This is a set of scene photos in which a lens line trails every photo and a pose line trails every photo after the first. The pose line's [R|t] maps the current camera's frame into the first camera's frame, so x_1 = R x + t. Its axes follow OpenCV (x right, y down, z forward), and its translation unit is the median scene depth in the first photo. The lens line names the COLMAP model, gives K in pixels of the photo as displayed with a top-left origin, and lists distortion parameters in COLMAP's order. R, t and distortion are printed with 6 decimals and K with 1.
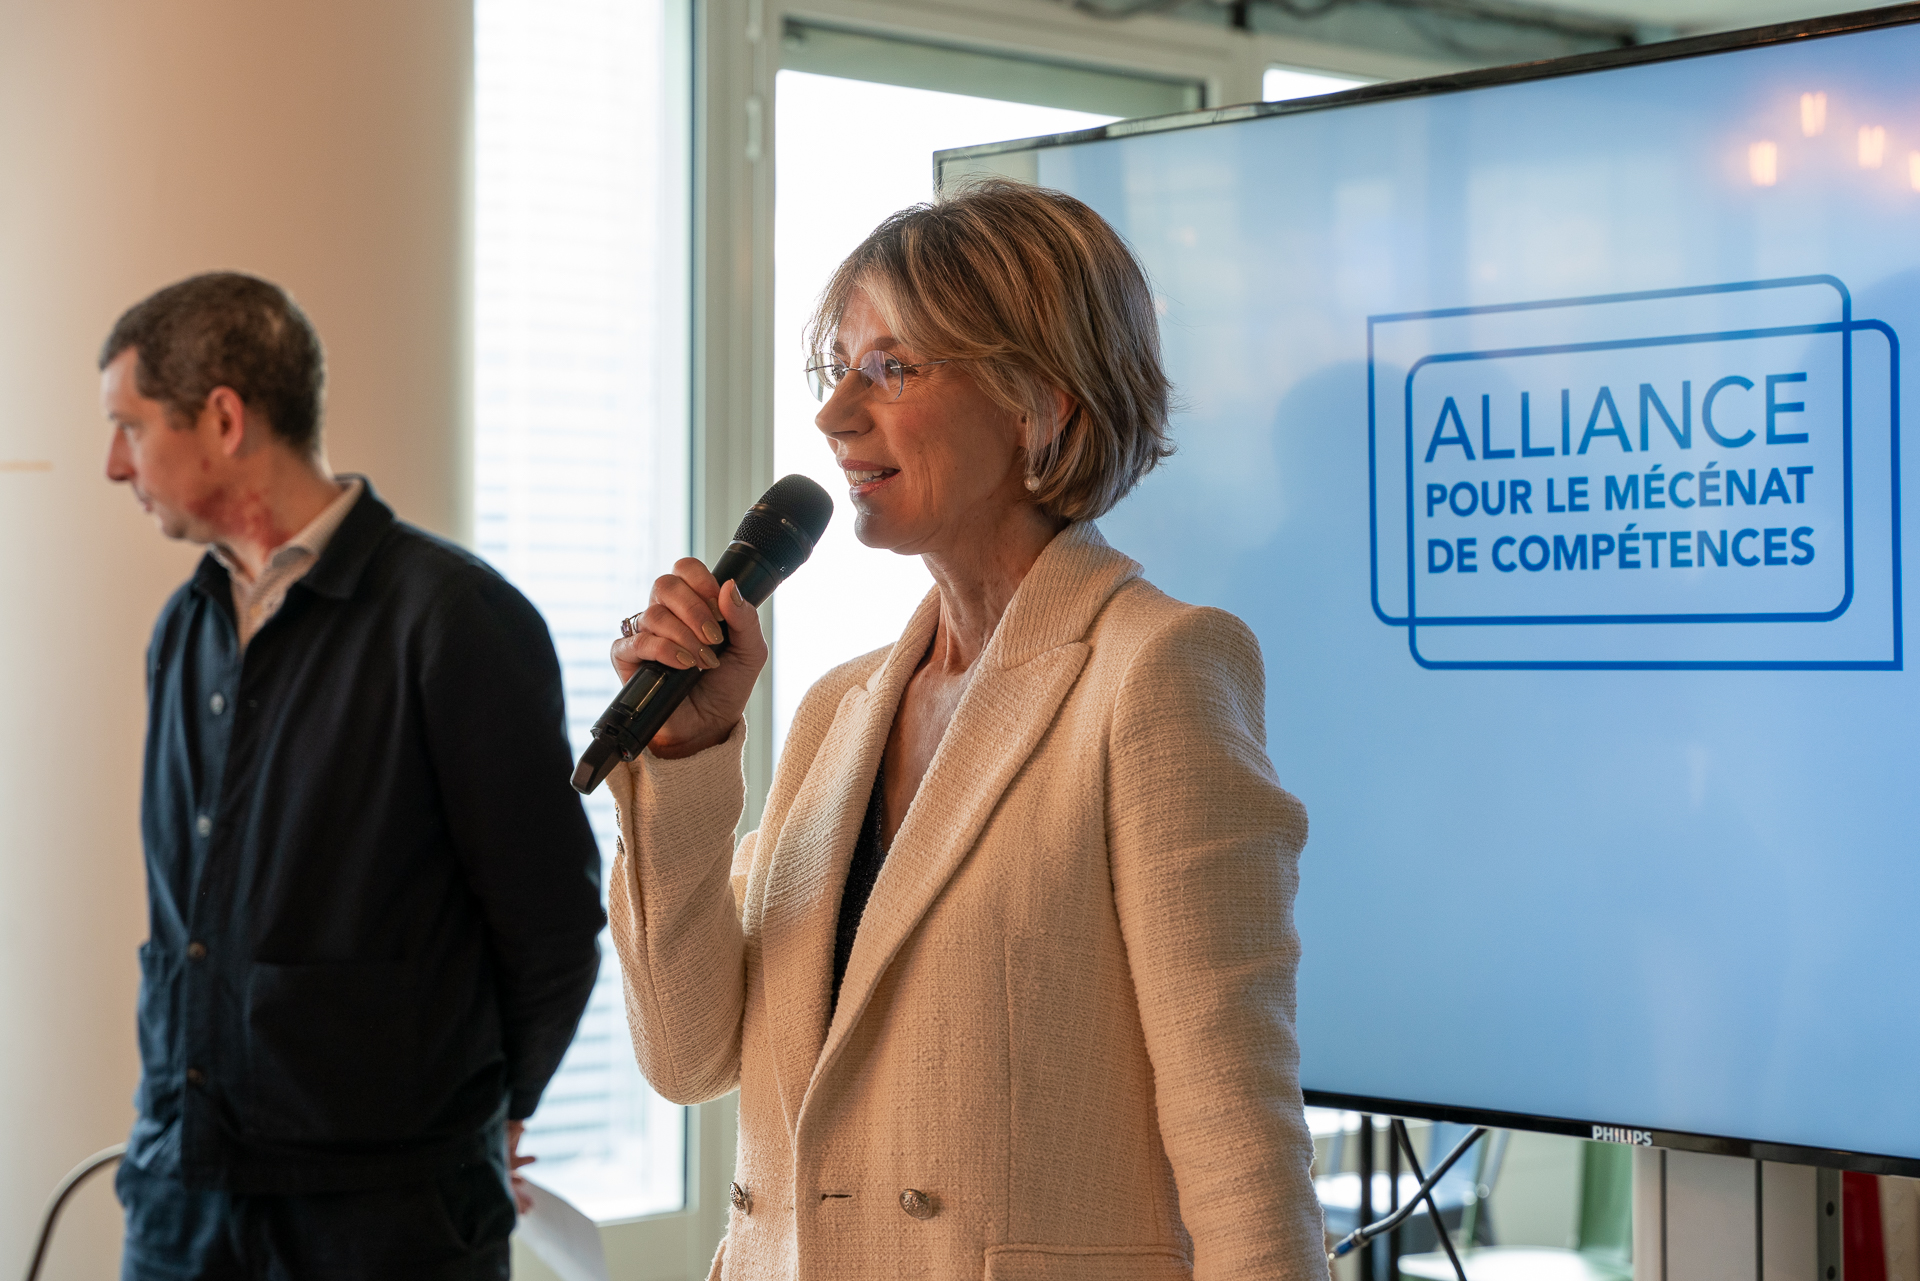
lens RADIAL K [[3826.5, 0, 960.5], [0, 3826.5, 729.7], [0, 0, 1]] dist [0.354036, -0.097557]
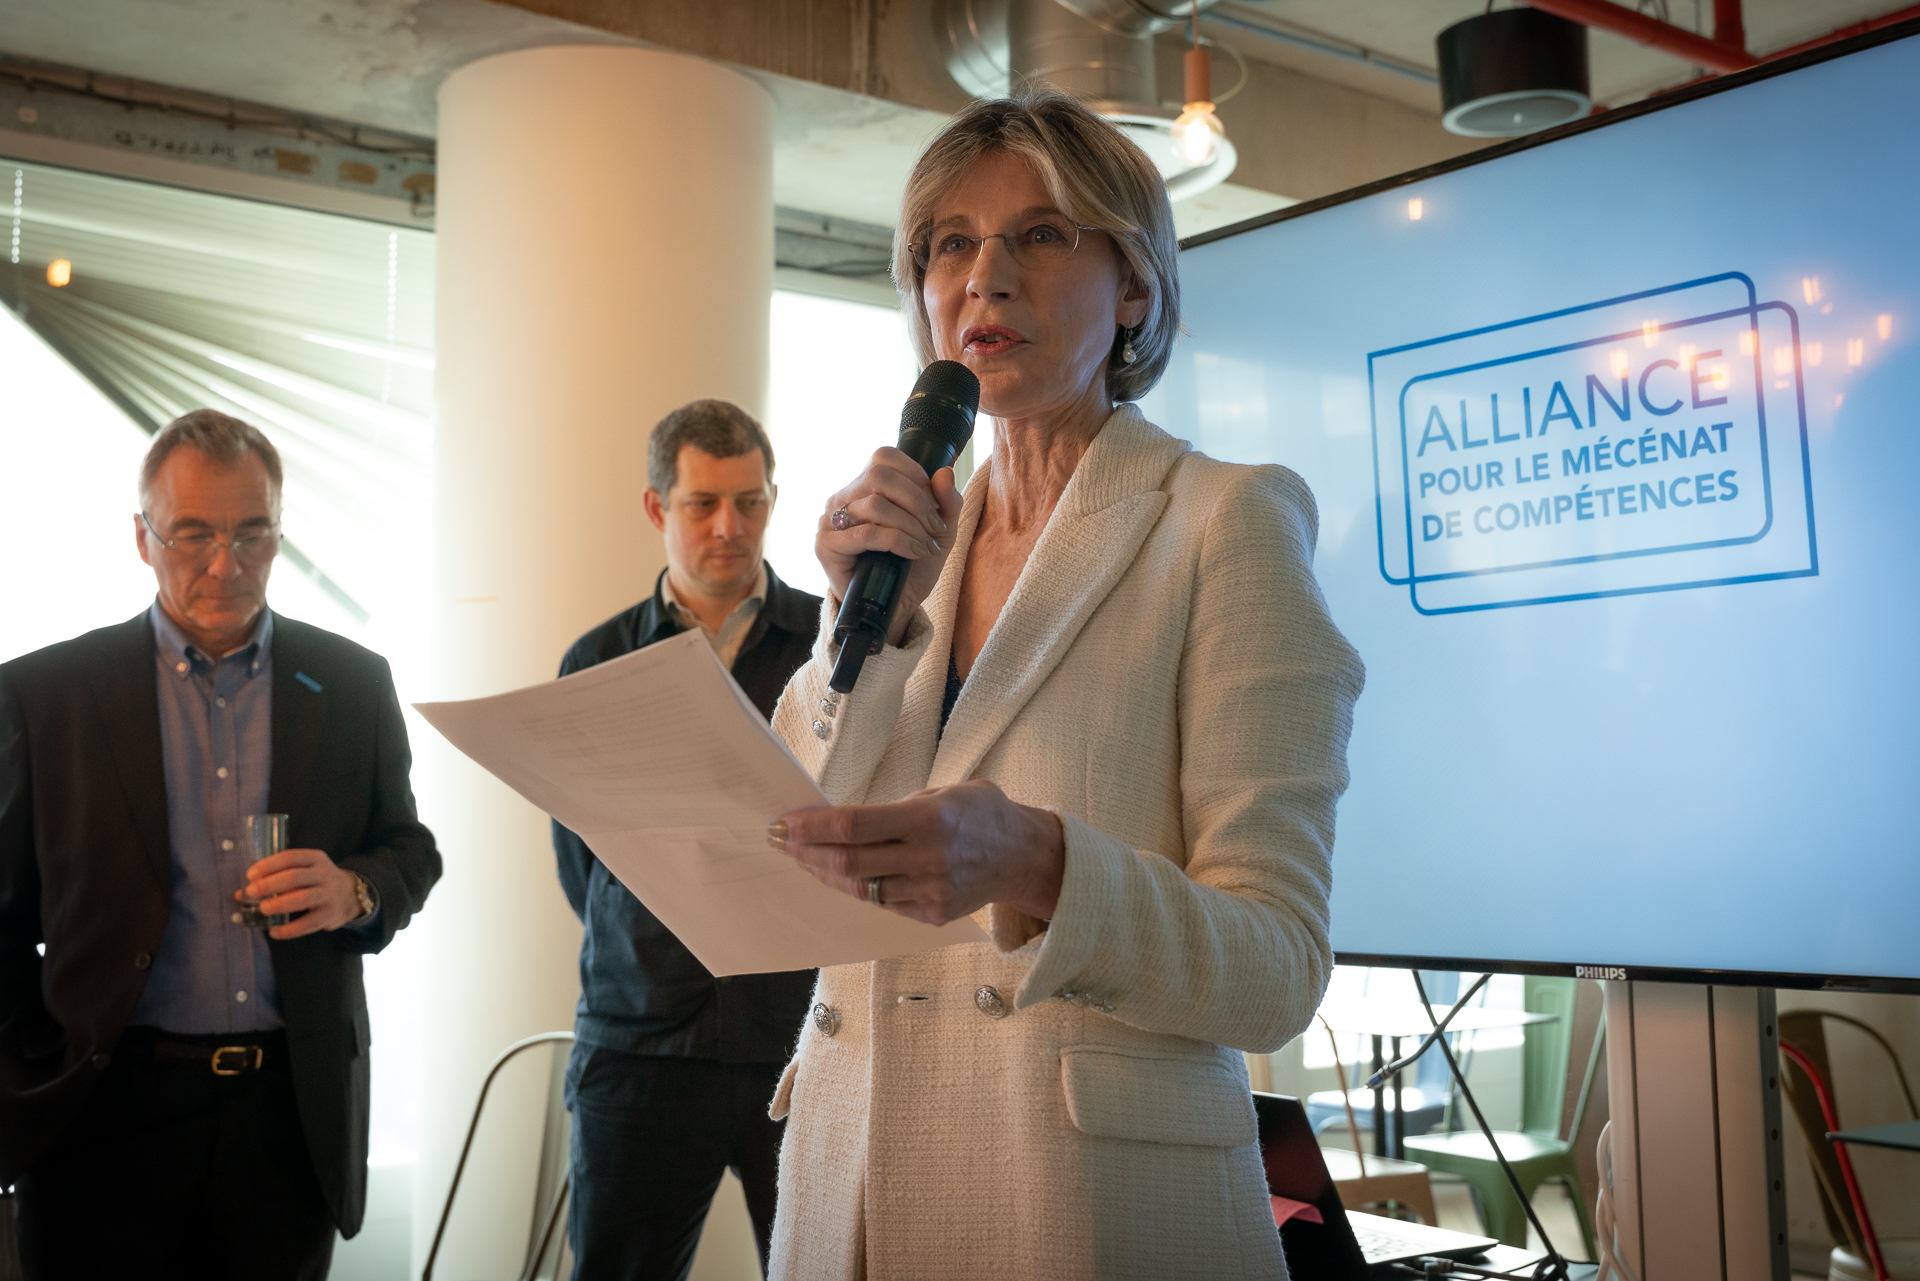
lens RADIAL K [[2155.7, 0, 947.6], [0, 2155.7, 603.1], [0, 0, 1]] dist [0.022281, -0.001279]
pose [[0.996951, -0.023911, -0.074271, 0.016377], [0.014742, 0.992466, -0.121634, 0.068747], [0.076620, 0.120168, 0.989792, 0.287229]]
